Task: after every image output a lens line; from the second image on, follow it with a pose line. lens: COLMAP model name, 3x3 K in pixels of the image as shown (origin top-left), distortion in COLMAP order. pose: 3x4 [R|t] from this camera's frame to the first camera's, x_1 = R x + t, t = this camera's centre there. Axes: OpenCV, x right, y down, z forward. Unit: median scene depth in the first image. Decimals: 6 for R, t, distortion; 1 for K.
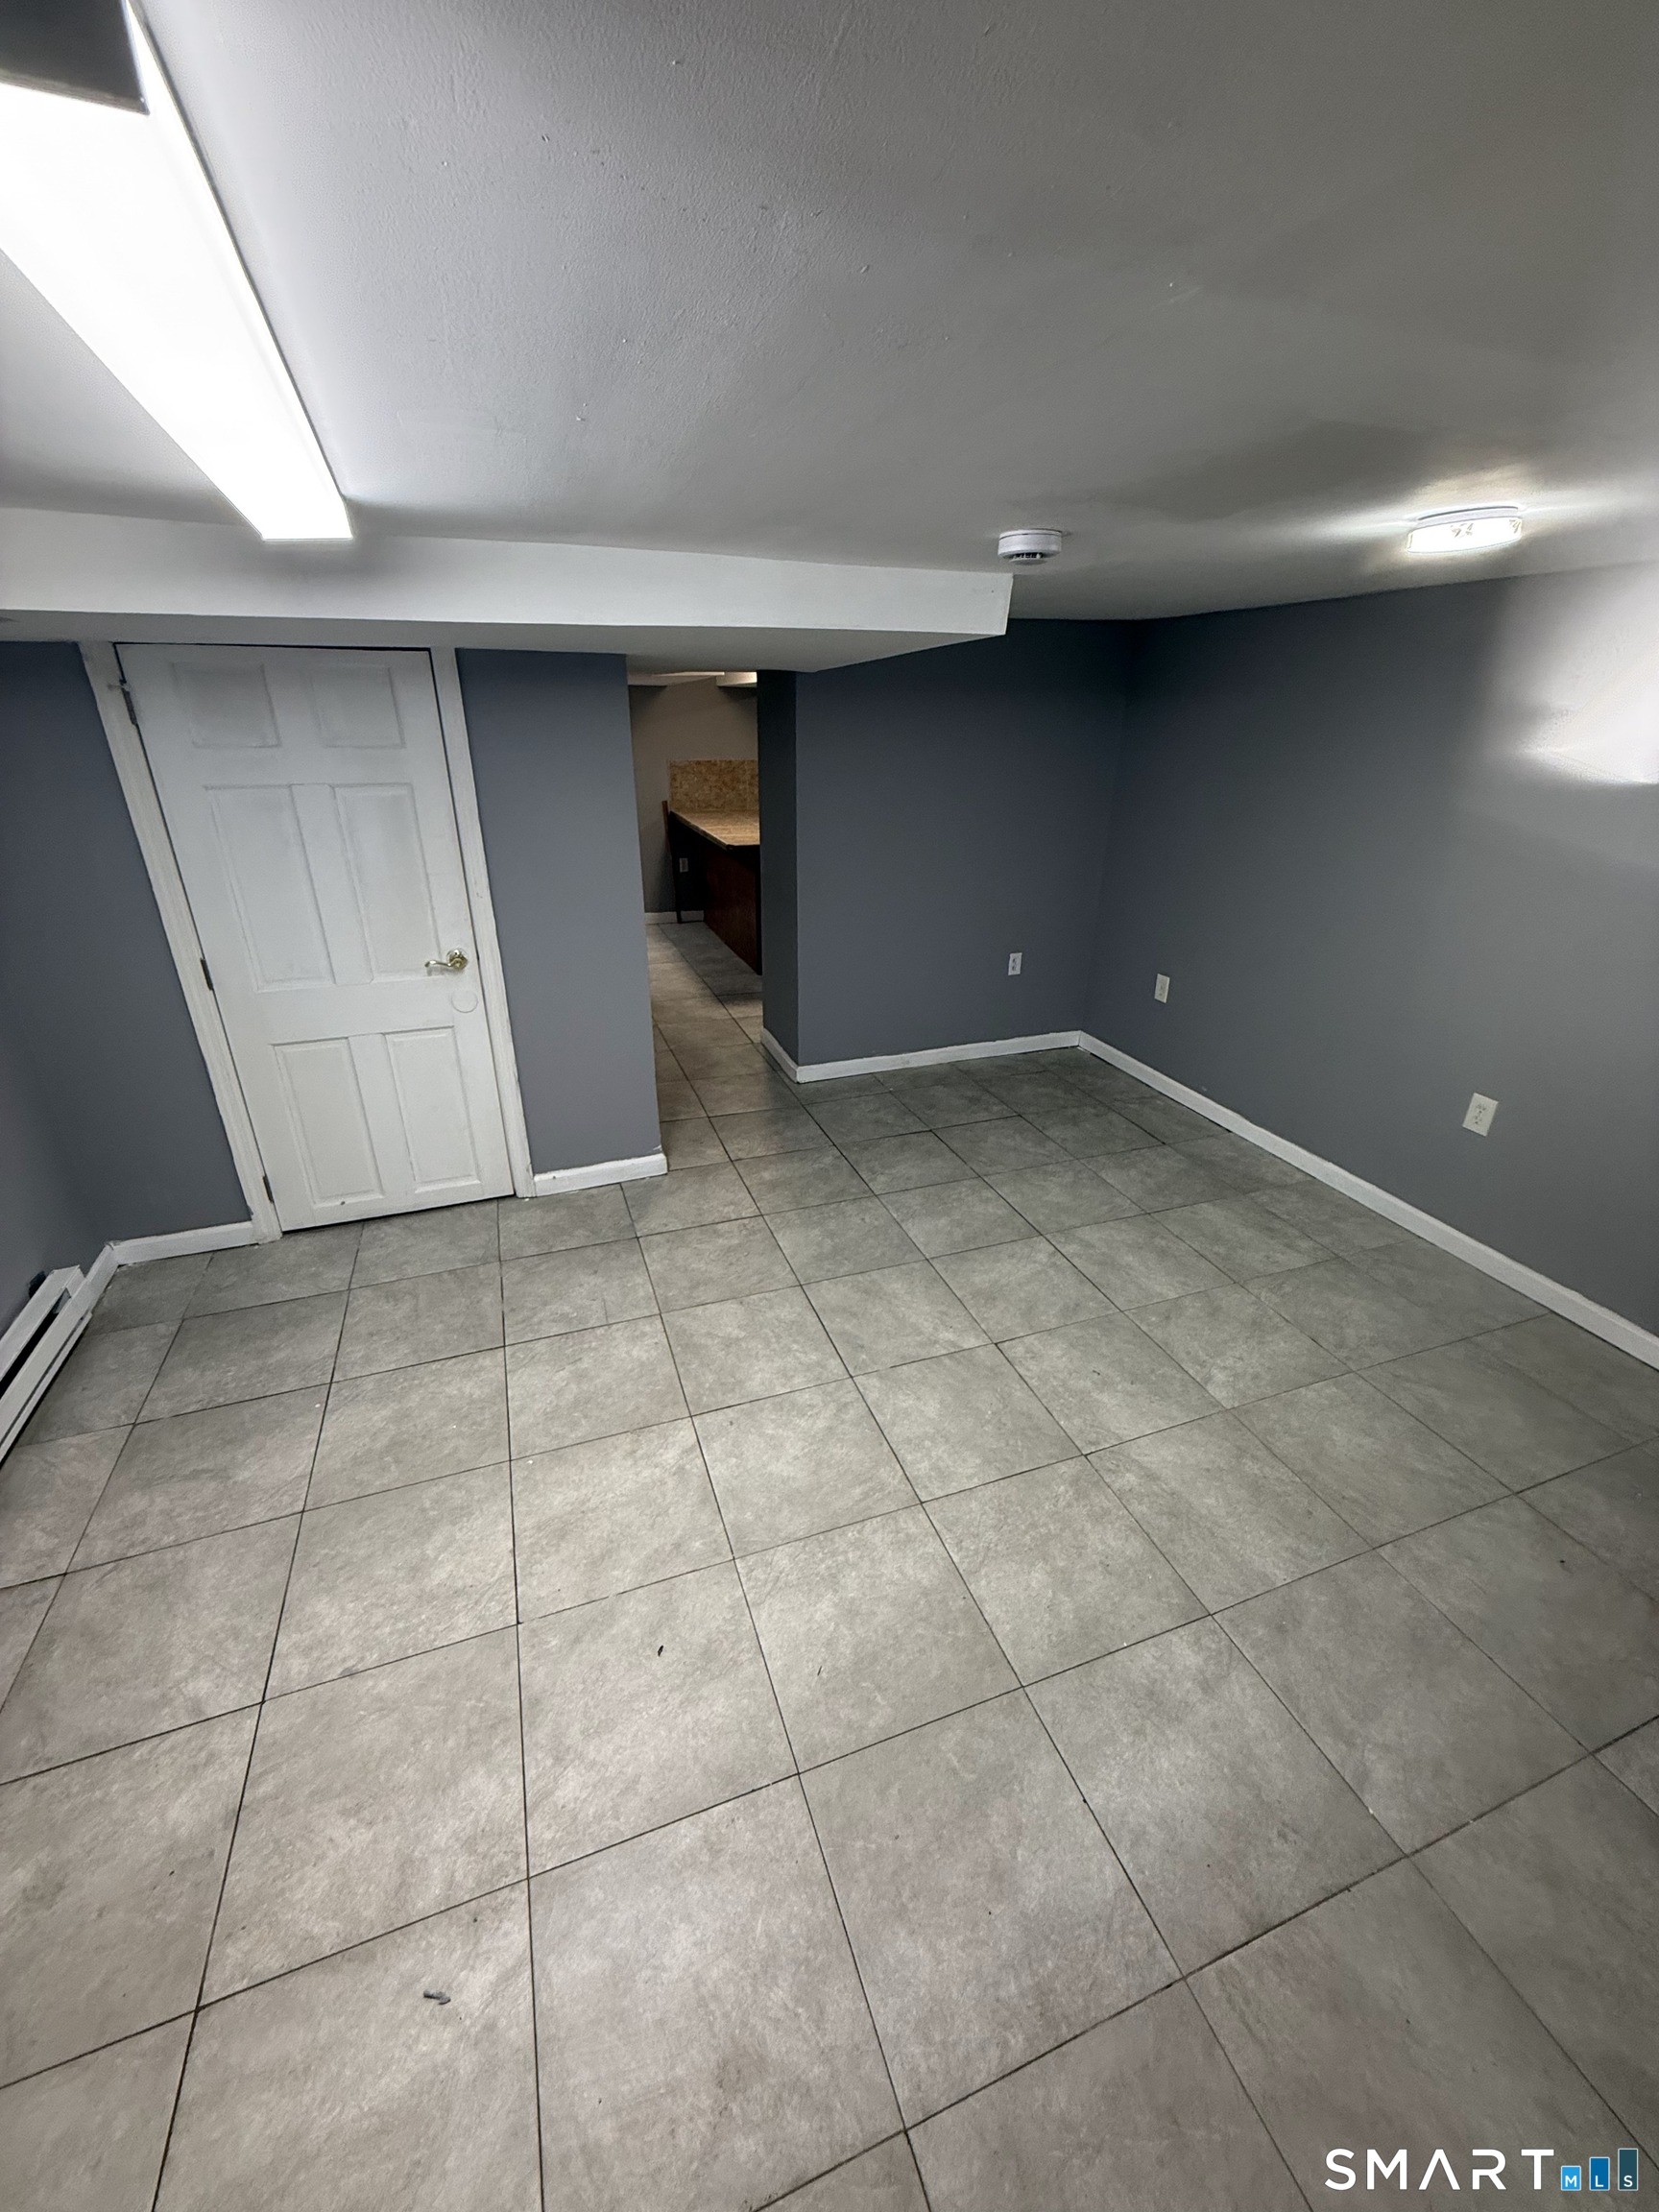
lens RADIAL K [[882.9, 0, 820.5], [0, 882.9, 1120.7], [0, 0, 1]] dist [-0.000718, 0.000560]
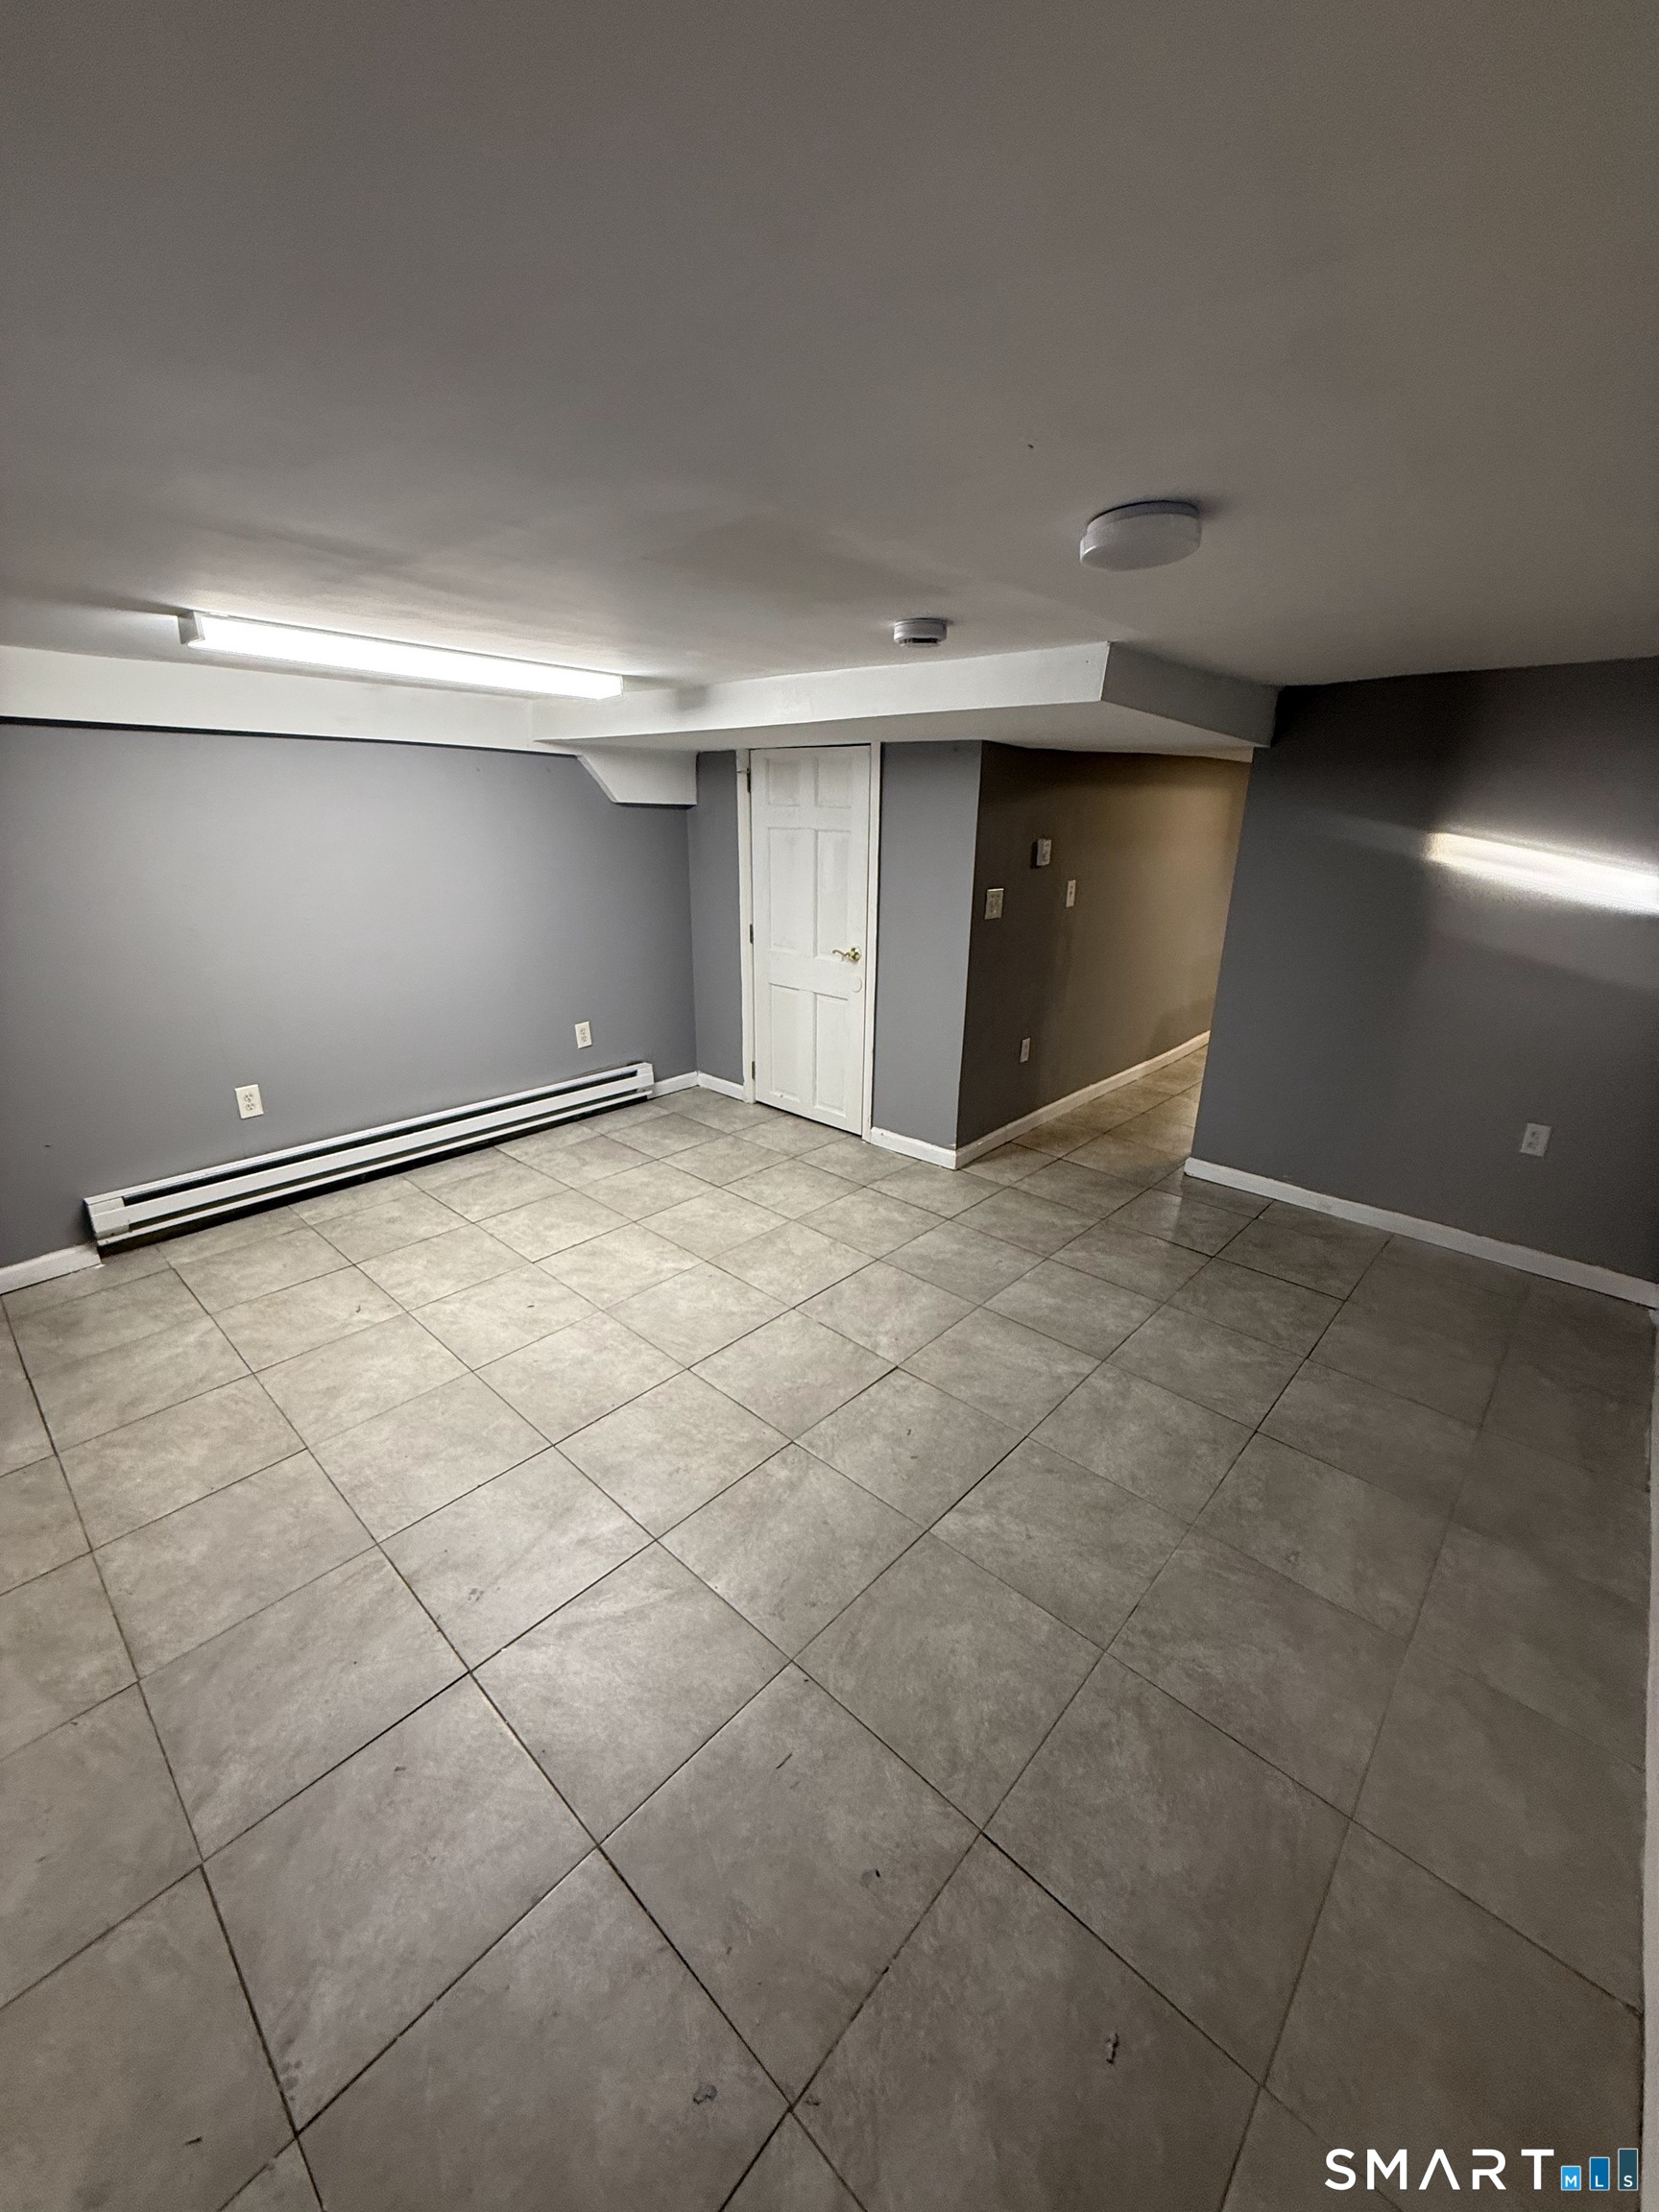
lens RADIAL K [[882.9, 0, 822.8], [0, 882.9, 1112.7], [0, 0, 1]] dist [-0.000718, 0.000560]
pose [[0.449959, 0.300532, -0.840962, 0.960149], [-0.386615, 0.914411, 0.119921, -0.111407], [0.805025, 0.271169, 0.527638, 0.315145]]
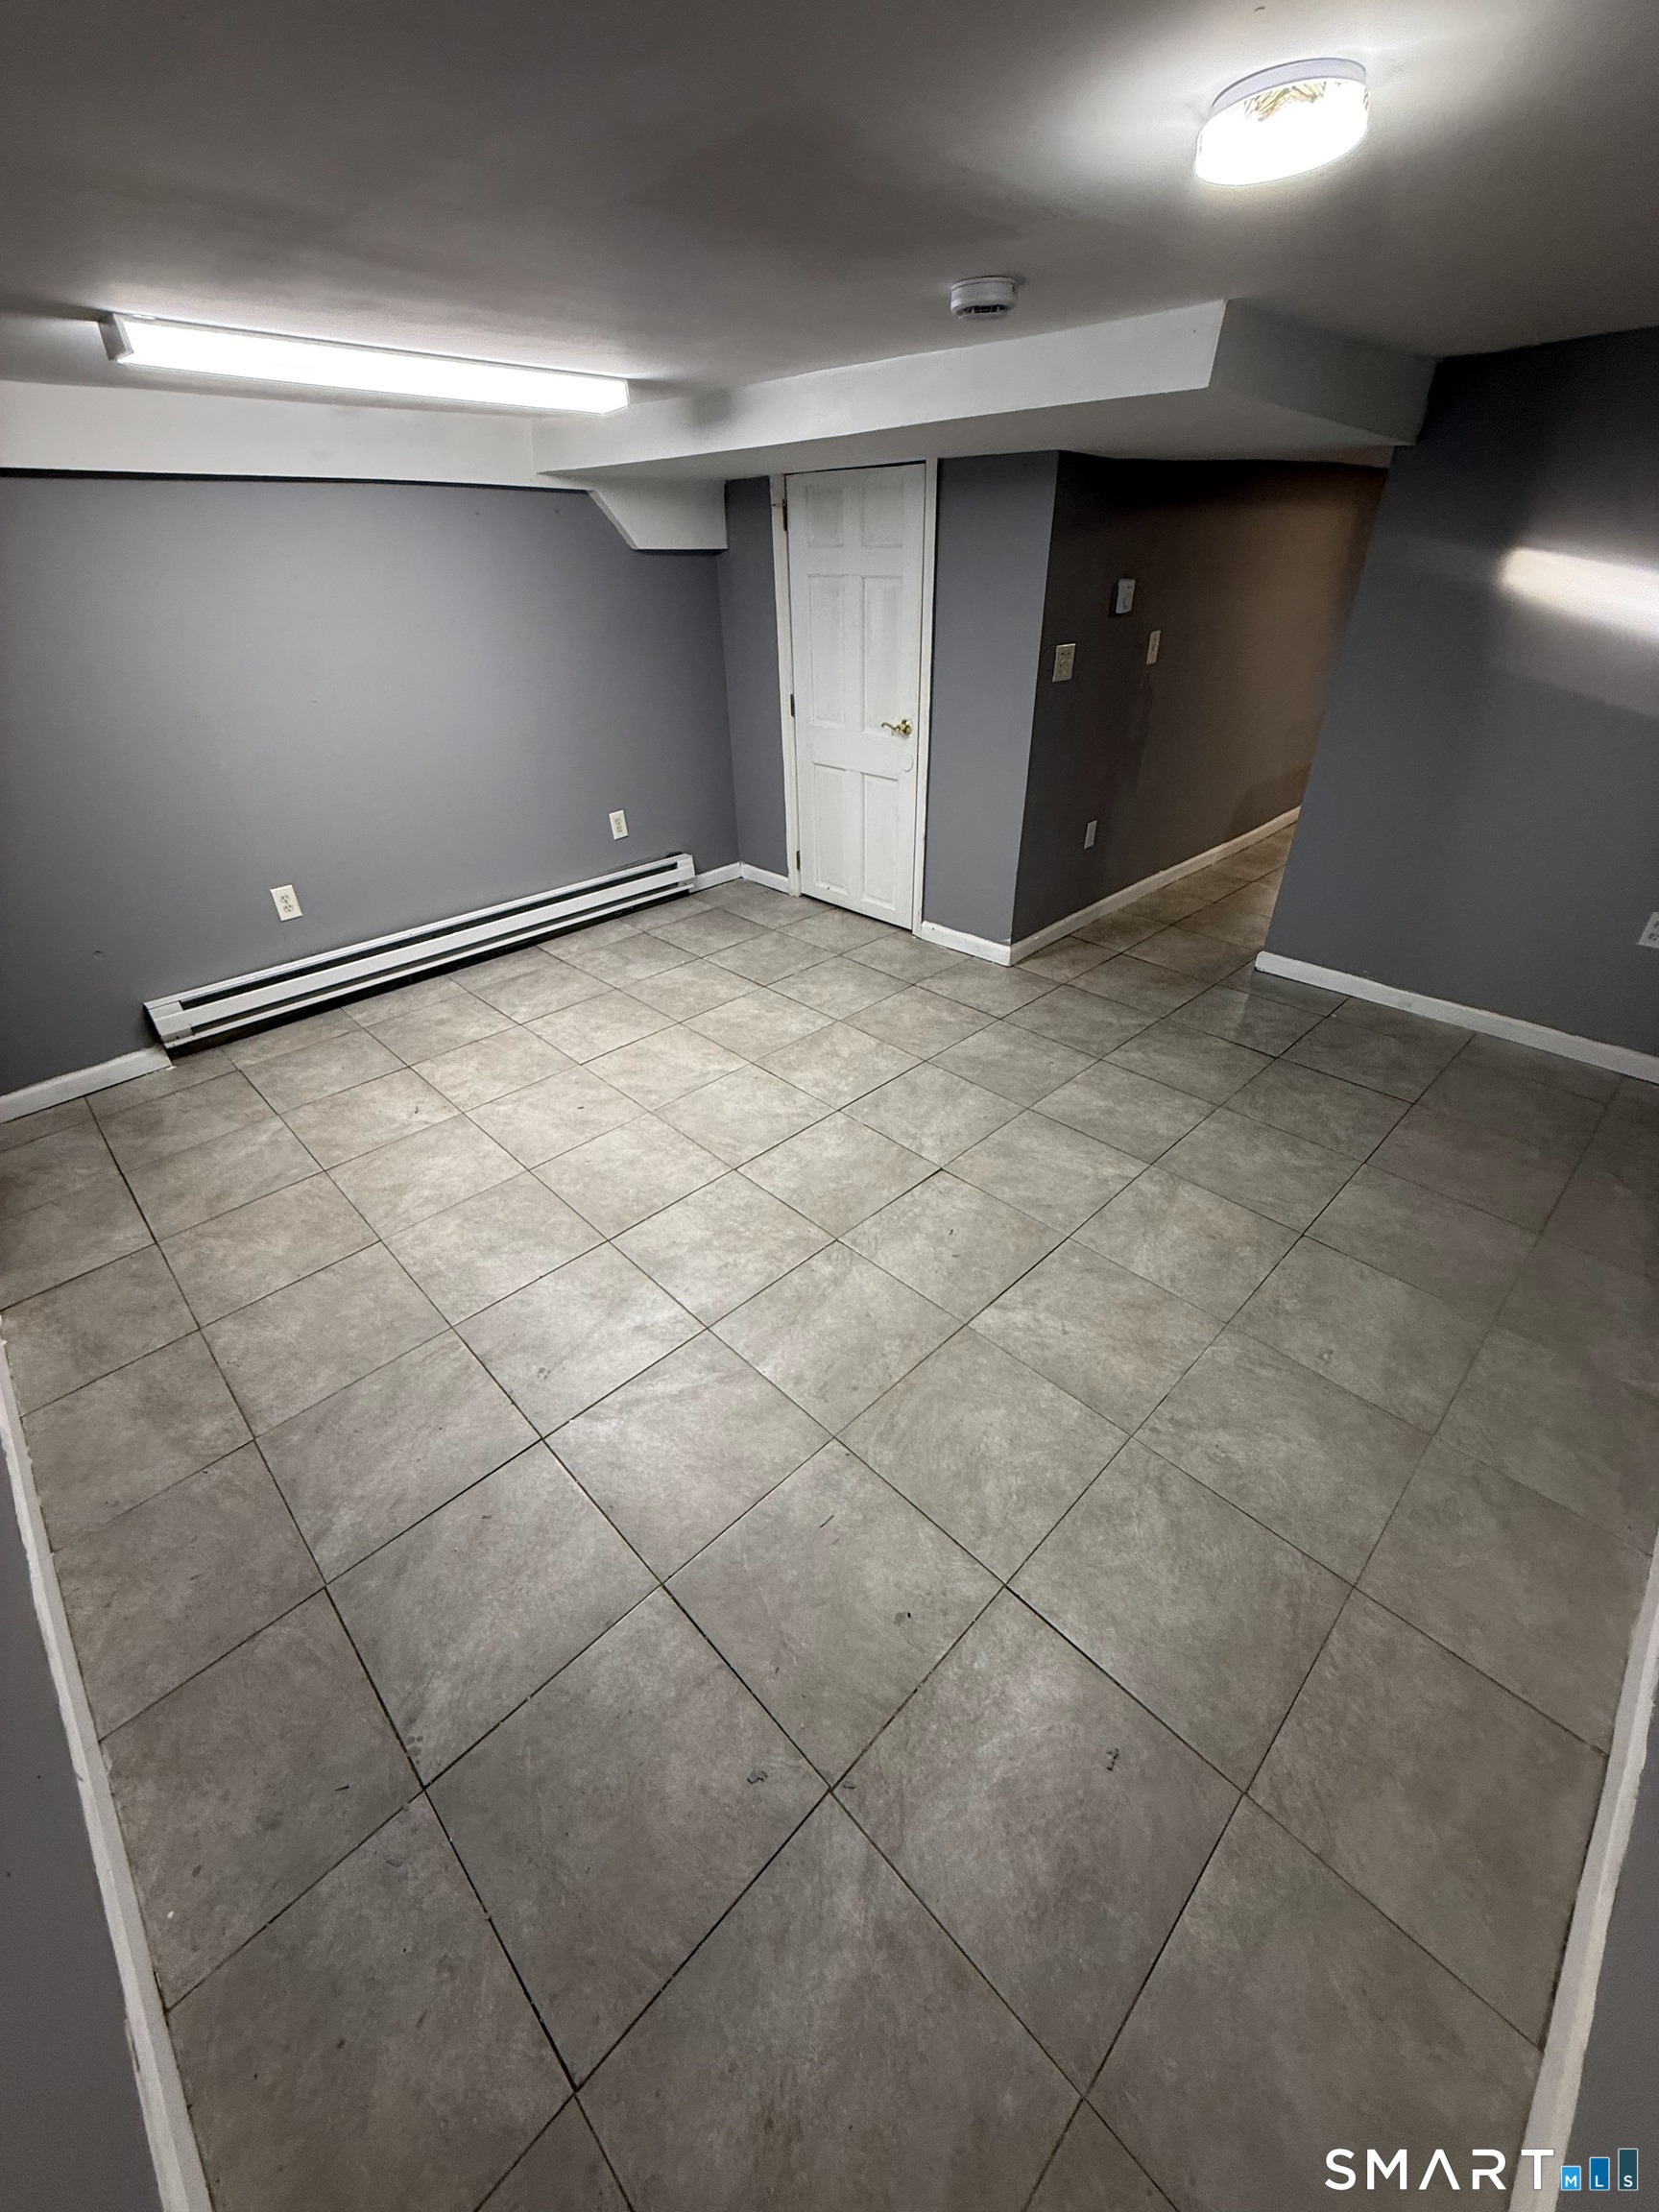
lens RADIAL K [[882.9, 0, 821.8], [0, 882.9, 1111.9], [0, 0, 1]] dist [-0.000718, 0.000560]
pose [[0.401877, 0.489355, -0.773968, 0.933601], [-0.367843, 0.860304, 0.352943, -0.121546], [0.838562, 0.142859, 0.525742, 0.338147]]
